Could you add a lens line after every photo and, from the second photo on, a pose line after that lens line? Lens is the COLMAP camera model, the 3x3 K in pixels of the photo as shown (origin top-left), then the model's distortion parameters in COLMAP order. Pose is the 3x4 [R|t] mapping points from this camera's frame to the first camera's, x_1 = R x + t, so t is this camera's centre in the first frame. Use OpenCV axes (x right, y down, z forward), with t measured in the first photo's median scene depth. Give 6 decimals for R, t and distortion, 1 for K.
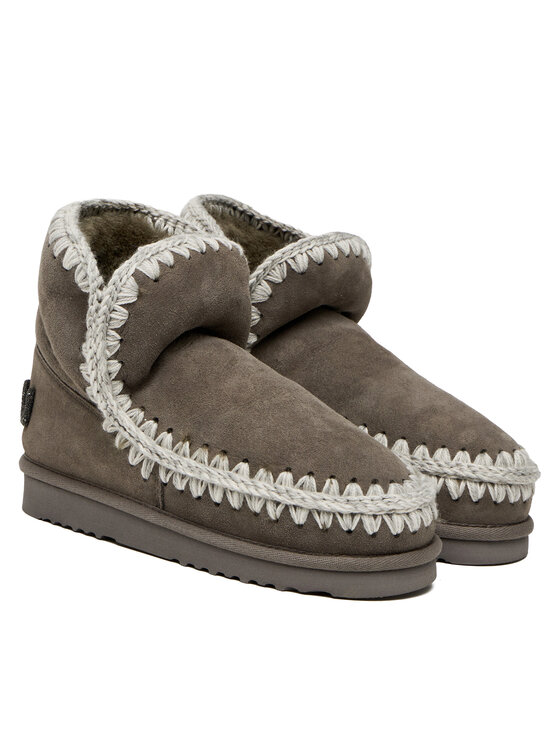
lens RADIAL K [[1990.4, 0, 280.3], [0, 1990.4, 373.1], [0, 0, 1]] dist [-0.035332, 0.000000]
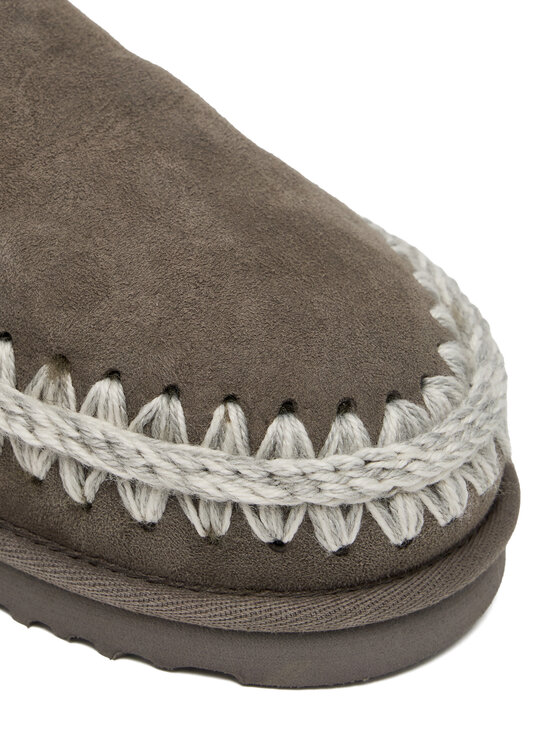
lens RADIAL K [[1990.4, 0, 278.6], [0, 1990.4, 372.5], [0, 0, 1]] dist [-0.035332, 0.000000]
pose [[0.999505, -0.015570, -0.027344, 0.045442], [0.024394, 0.932324, 0.360800, -0.085990], [0.019876, -0.361288, 0.932242, 0.657904]]
